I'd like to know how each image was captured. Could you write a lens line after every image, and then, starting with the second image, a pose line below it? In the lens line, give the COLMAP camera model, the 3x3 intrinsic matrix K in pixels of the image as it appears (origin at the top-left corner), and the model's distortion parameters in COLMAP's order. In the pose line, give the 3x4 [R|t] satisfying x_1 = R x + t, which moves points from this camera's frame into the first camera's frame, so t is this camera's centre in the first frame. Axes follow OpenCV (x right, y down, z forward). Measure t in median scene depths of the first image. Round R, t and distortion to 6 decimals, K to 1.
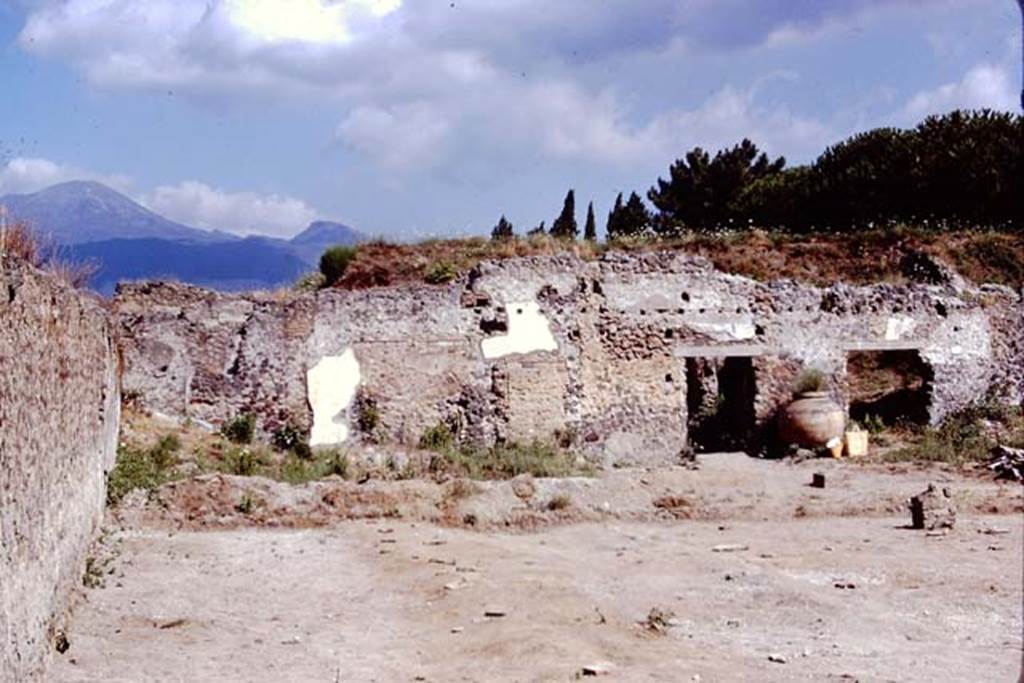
lens RADIAL K [[1635.4, 0, 512.3], [0, 1635.4, 341.5], [0, 0, 1]] dist [-0.288993, 0.000000]
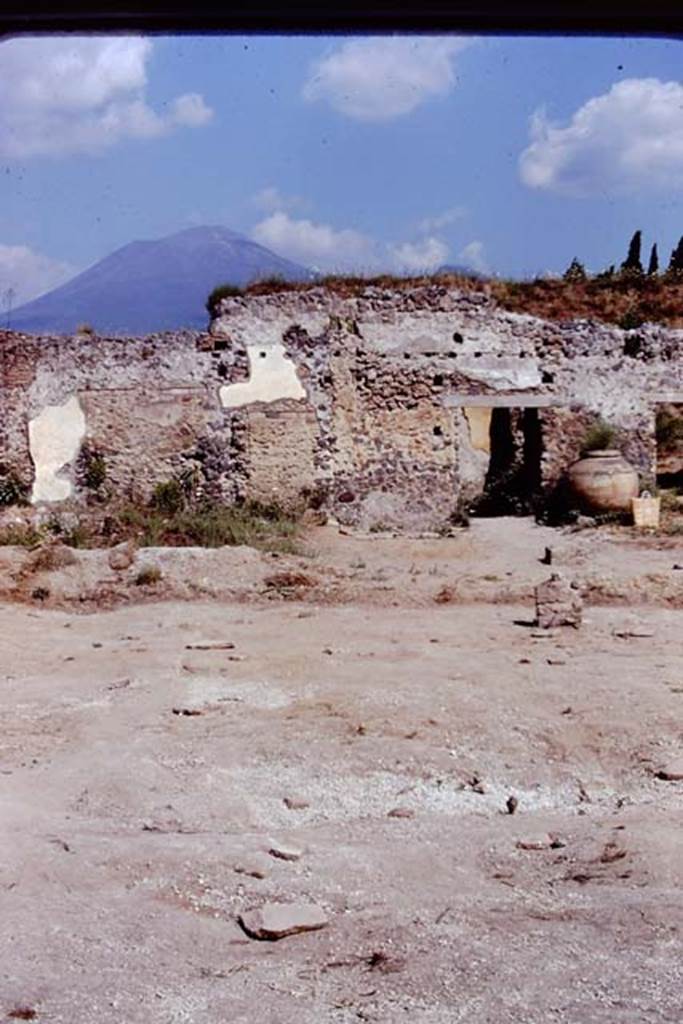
lens RADIAL K [[1635.4, 0, 362.7], [0, 1635.4, 594.4], [0, 0, 1]] dist [-0.288993, 0.000000]
pose [[0.983110, 0.028037, -0.180856, 0.219970], [-0.004820, 0.991820, 0.127556, -0.002089], [0.182953, -0.124530, 0.975203, 0.129640]]
